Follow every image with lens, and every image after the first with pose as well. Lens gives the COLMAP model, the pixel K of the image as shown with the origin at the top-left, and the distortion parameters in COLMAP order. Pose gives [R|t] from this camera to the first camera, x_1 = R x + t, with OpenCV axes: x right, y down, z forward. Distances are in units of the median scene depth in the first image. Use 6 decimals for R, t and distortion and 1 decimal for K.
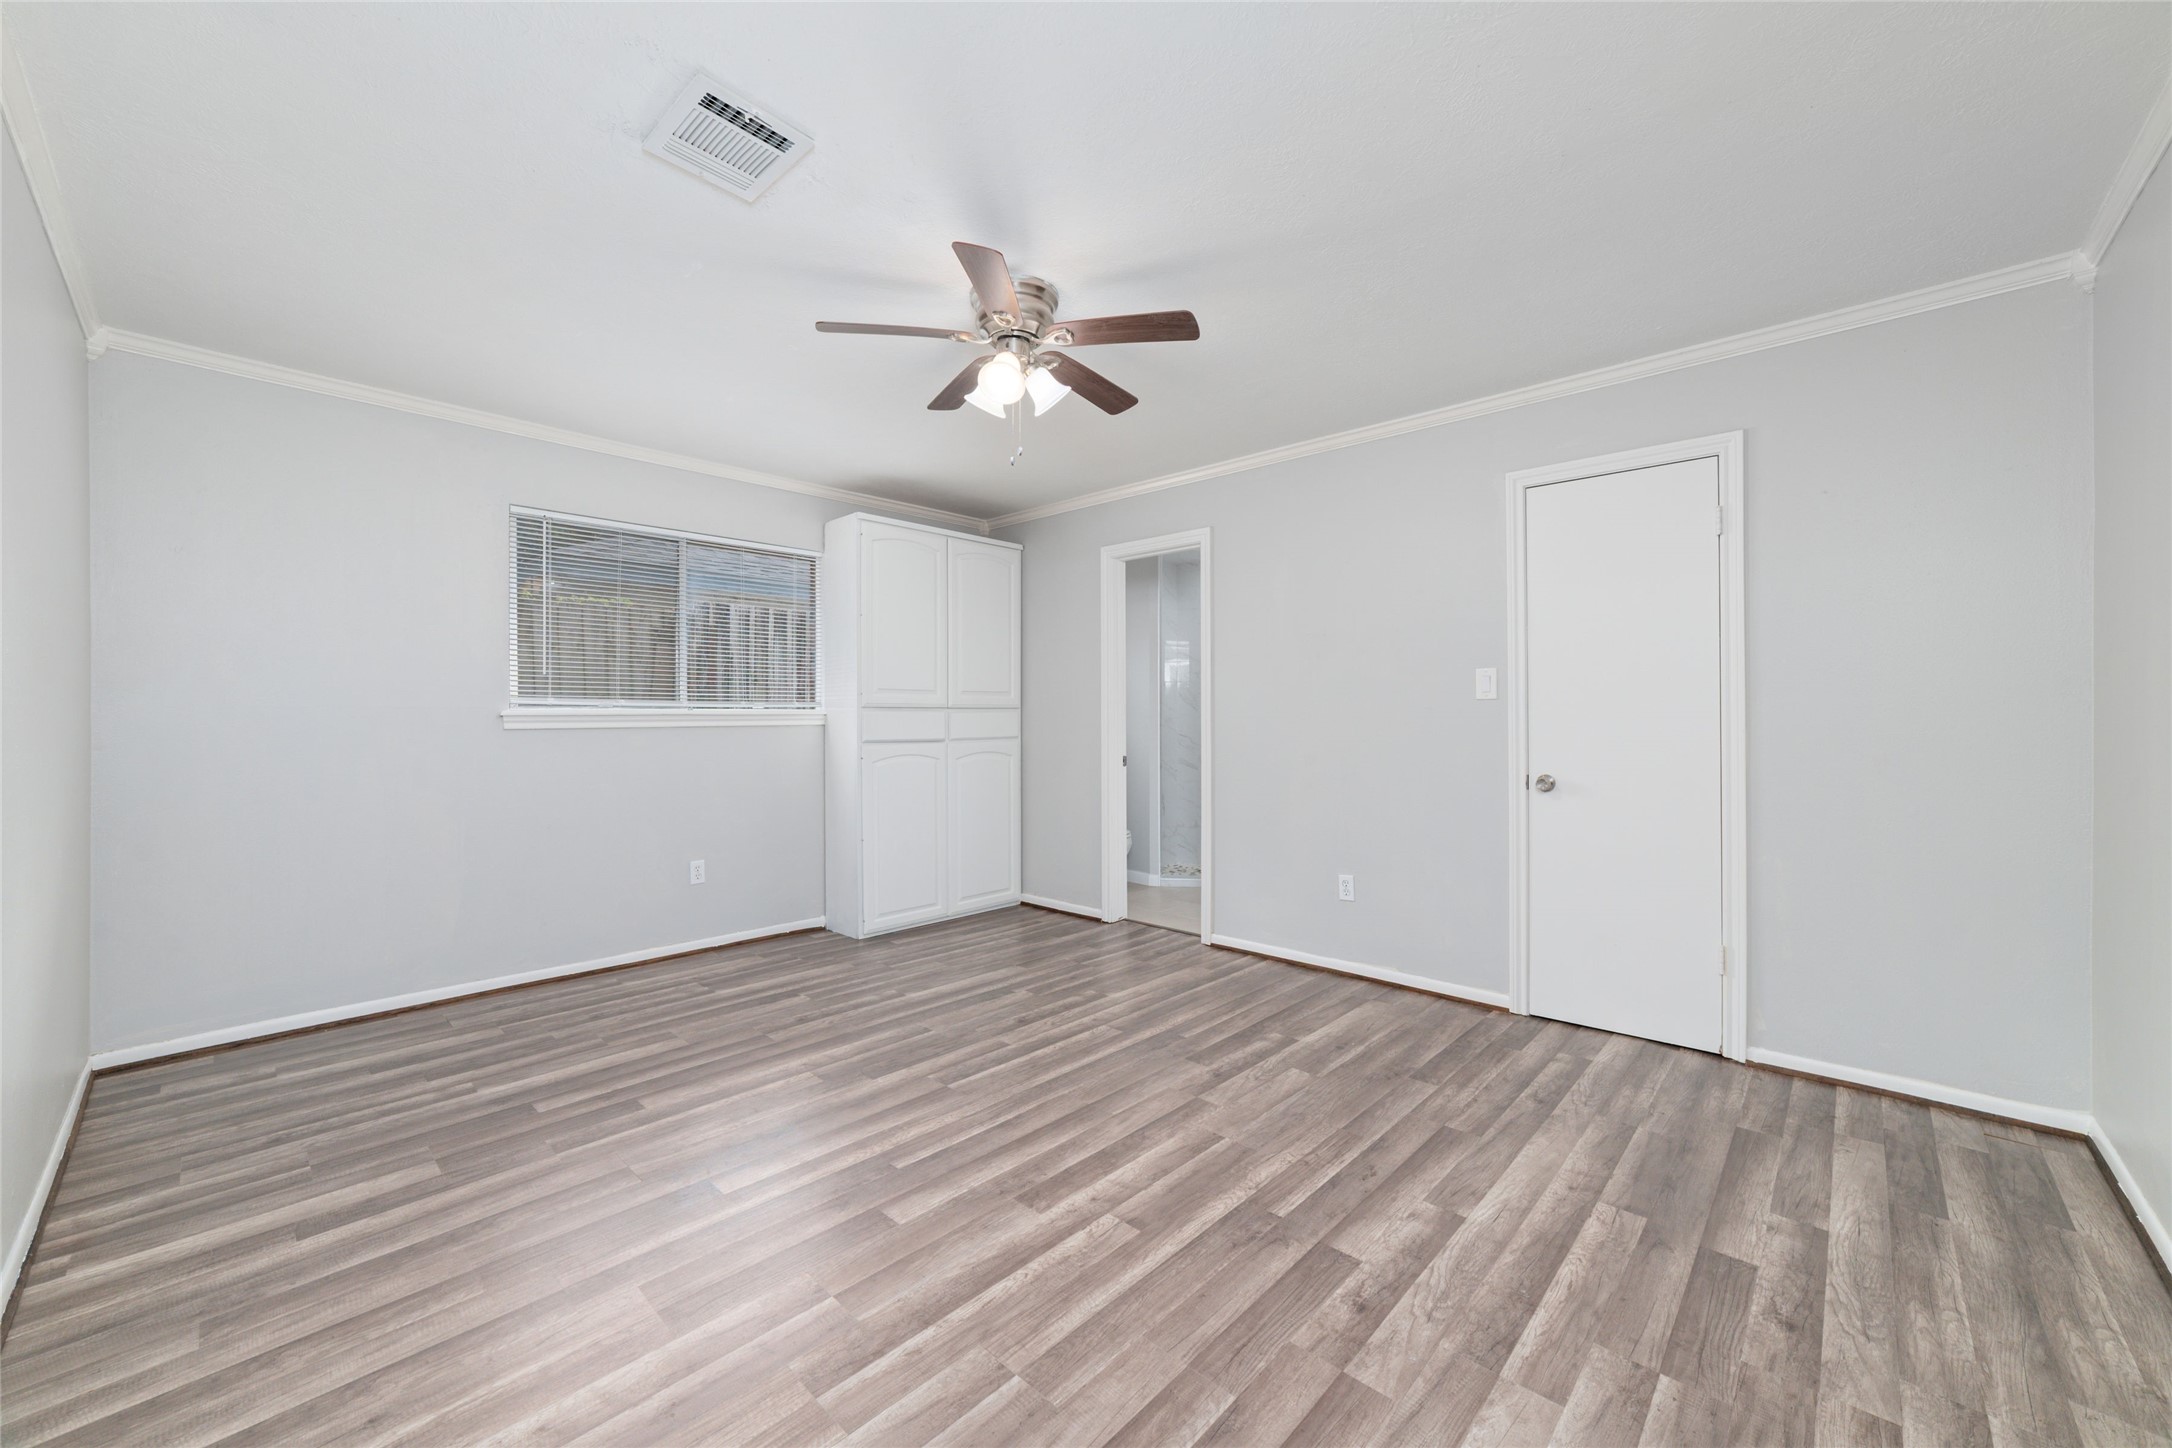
lens RADIAL K [[830.3, 0, 1090.6], [0, 830.3, 719.9], [0, 0, 1]] dist [-0.024364, 0.007997]
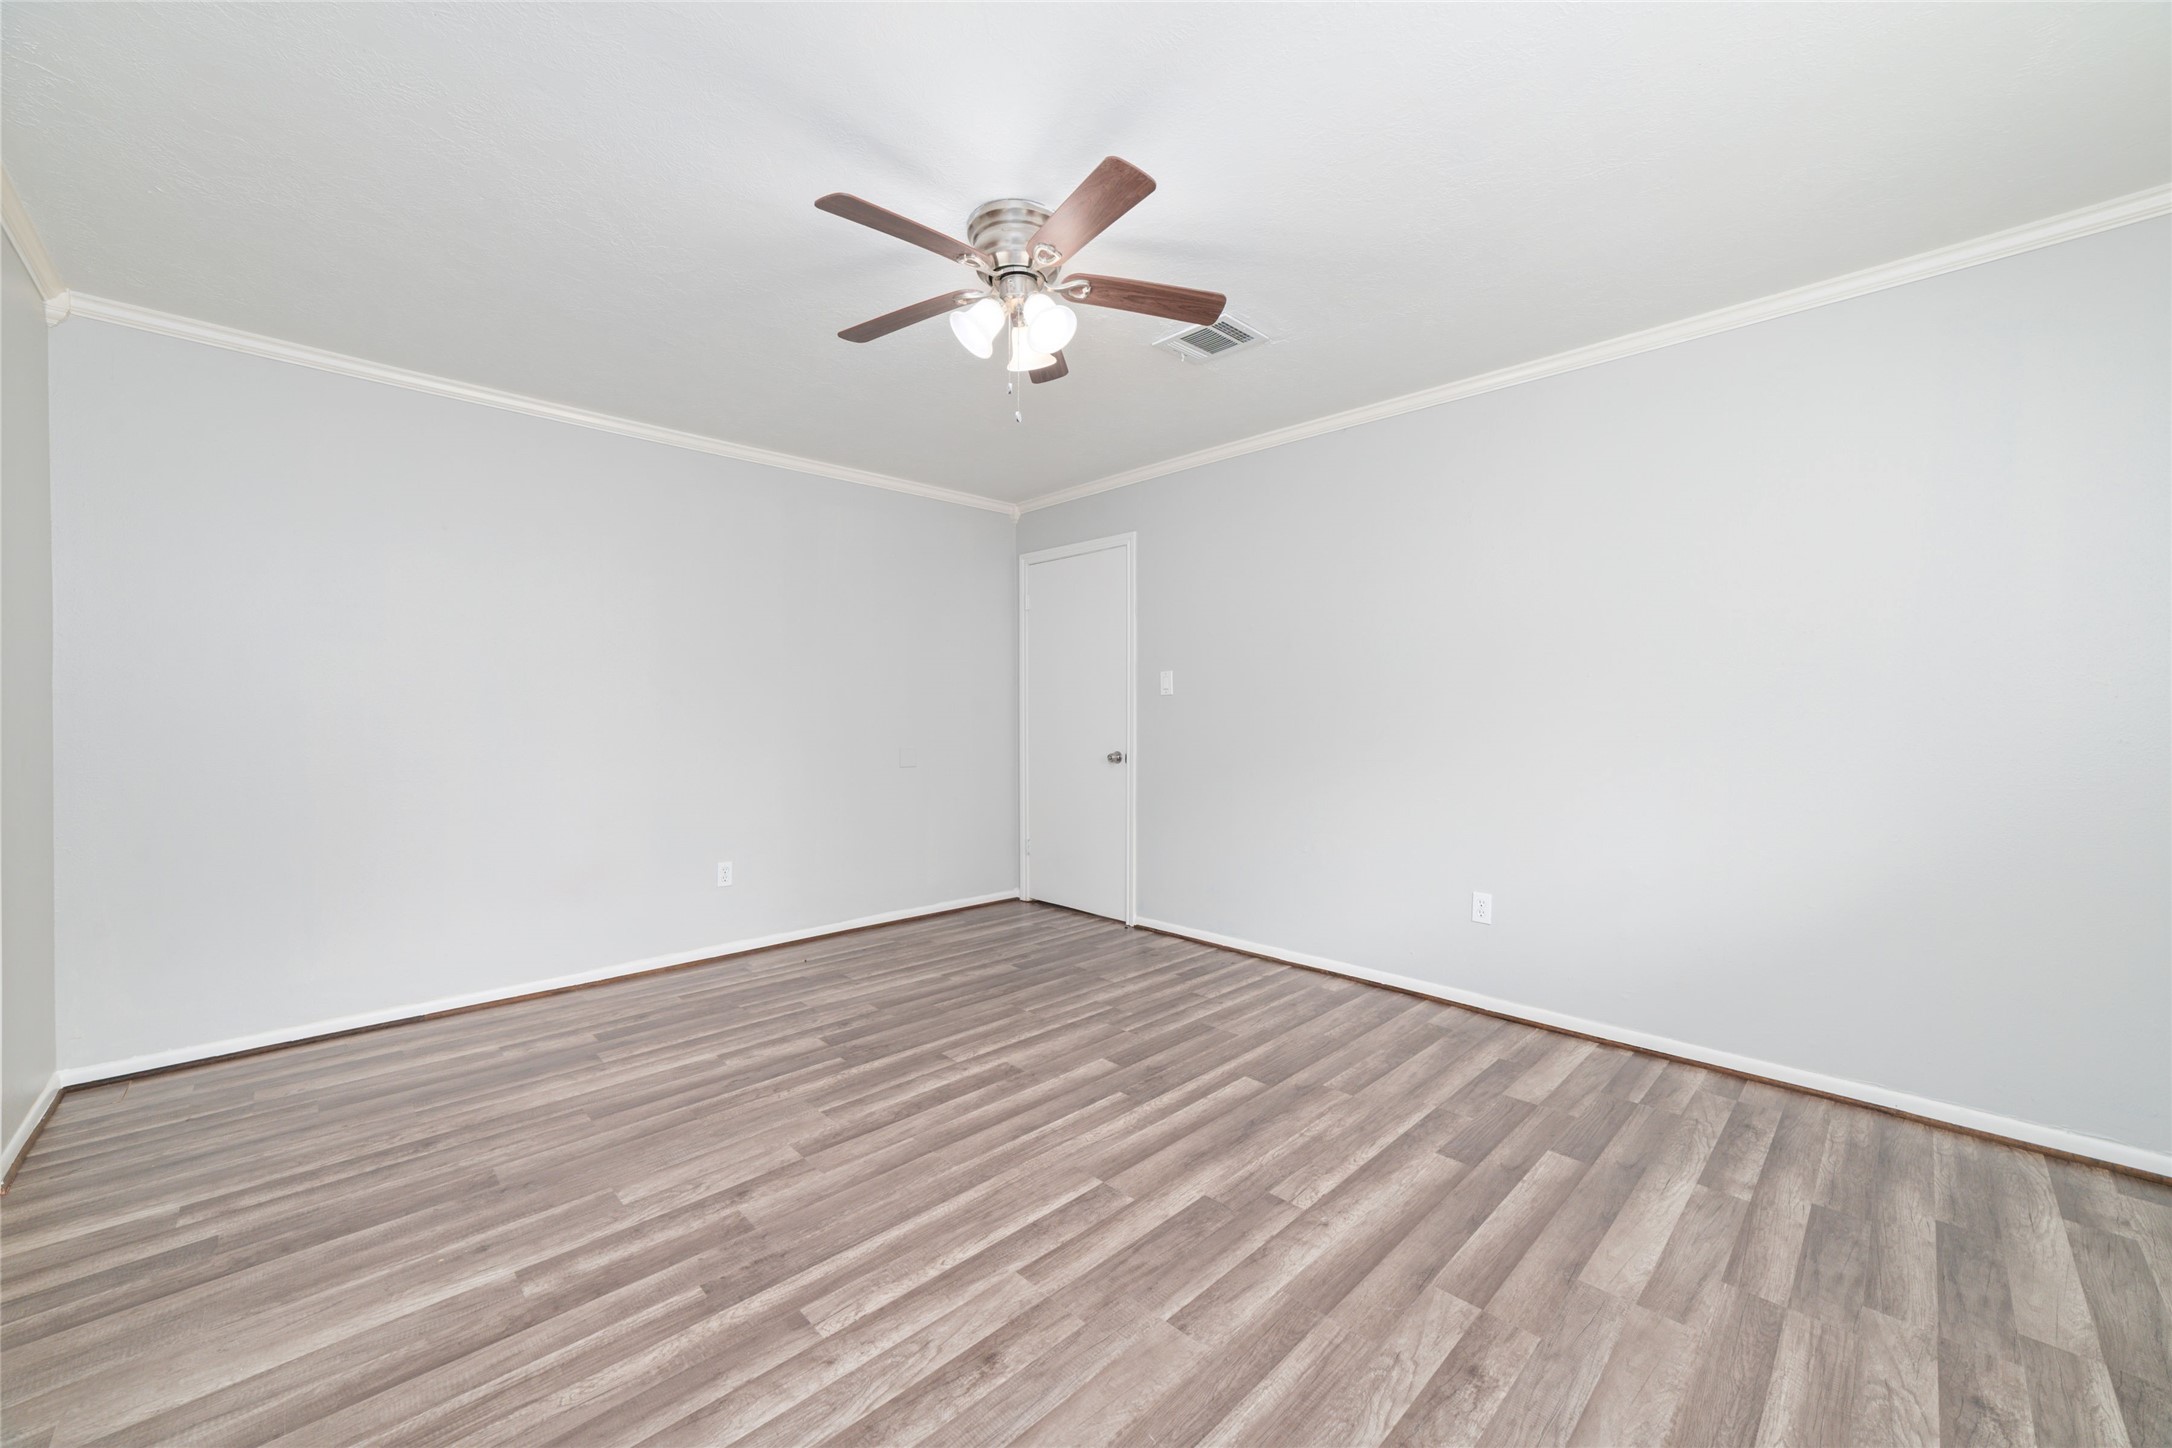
lens RADIAL K [[830.3, 0, 1090.6], [0, 830.3, 719.9], [0, 0, 1]] dist [-0.024364, 0.007997]
pose [[-0.999232, 0.001418, 0.039165, -0.208109], [0.001532, 0.999995, 0.002893, 0.005296], [-0.039160, 0.002950, -0.999229, 1.909662]]
